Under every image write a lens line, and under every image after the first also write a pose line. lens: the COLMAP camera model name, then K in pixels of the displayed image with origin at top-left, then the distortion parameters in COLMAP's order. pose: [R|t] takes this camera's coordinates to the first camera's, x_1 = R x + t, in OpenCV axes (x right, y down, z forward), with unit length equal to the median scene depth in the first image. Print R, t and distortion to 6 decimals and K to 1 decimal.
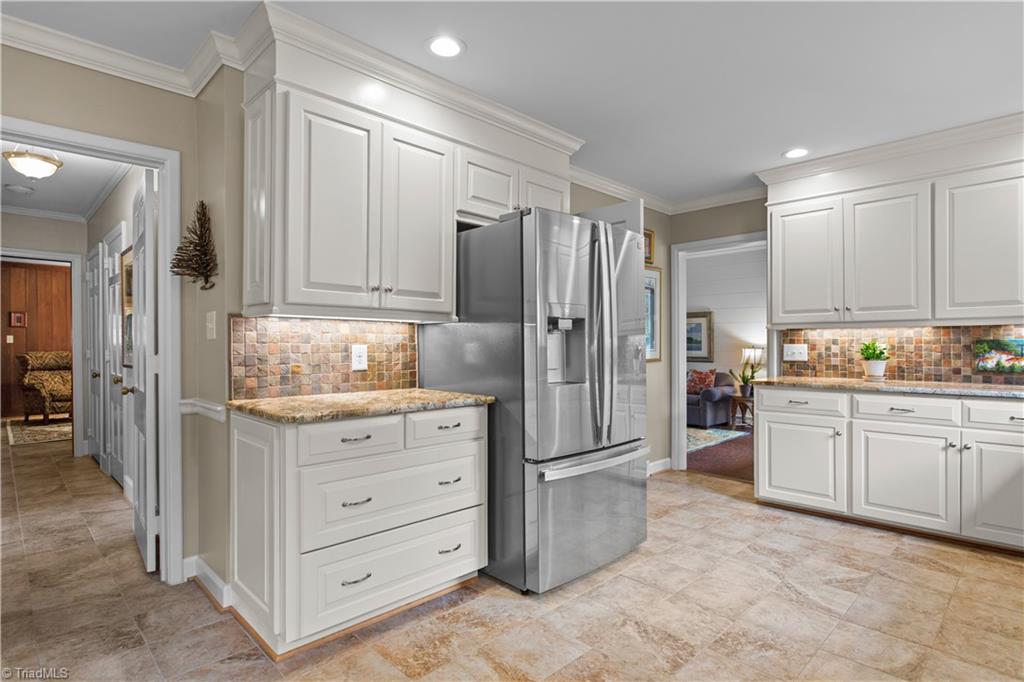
lens RADIAL K [[533.0, 0, 532.1], [0, 533.0, 345.9], [0, 0, 1]] dist [-0.006695, 0.002993]
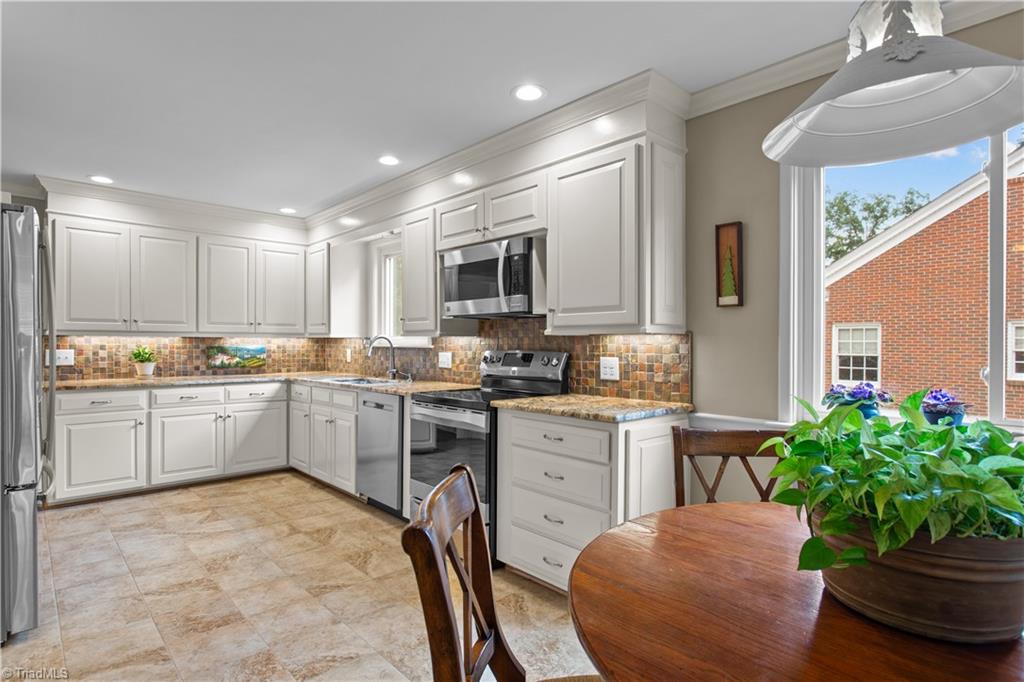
lens RADIAL K [[533.0, 0, 511.5], [0, 533.0, 341.8], [0, 0, 1]] dist [-0.006695, 0.002993]
pose [[0.035574, 0.004385, 0.999357, -0.640814], [-0.003349, 0.999985, -0.004268, -0.021052], [-0.999361, -0.003195, 0.035589, 0.107309]]
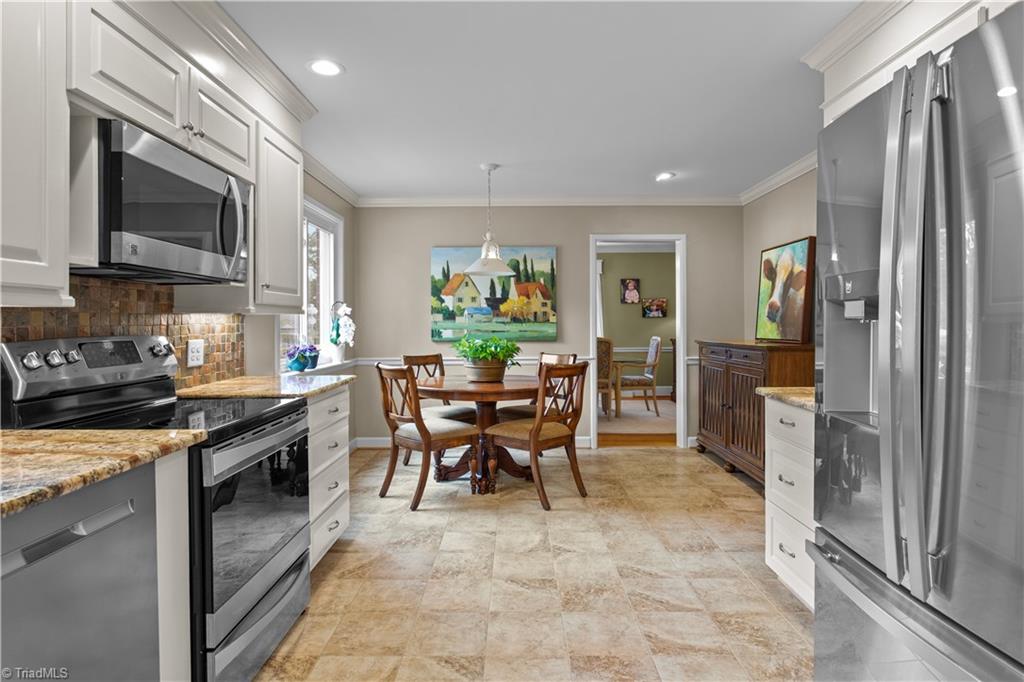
lens RADIAL K [[533.0, 0, 523.4], [0, 533.0, 321.2], [0, 0, 1]] dist [-0.006695, 0.002993]
pose [[-0.707646, 0.013943, -0.706430, 0.527630], [0.008957, 0.999902, 0.010762, -0.029702], [0.706511, 0.001288, -0.707701, 0.883281]]
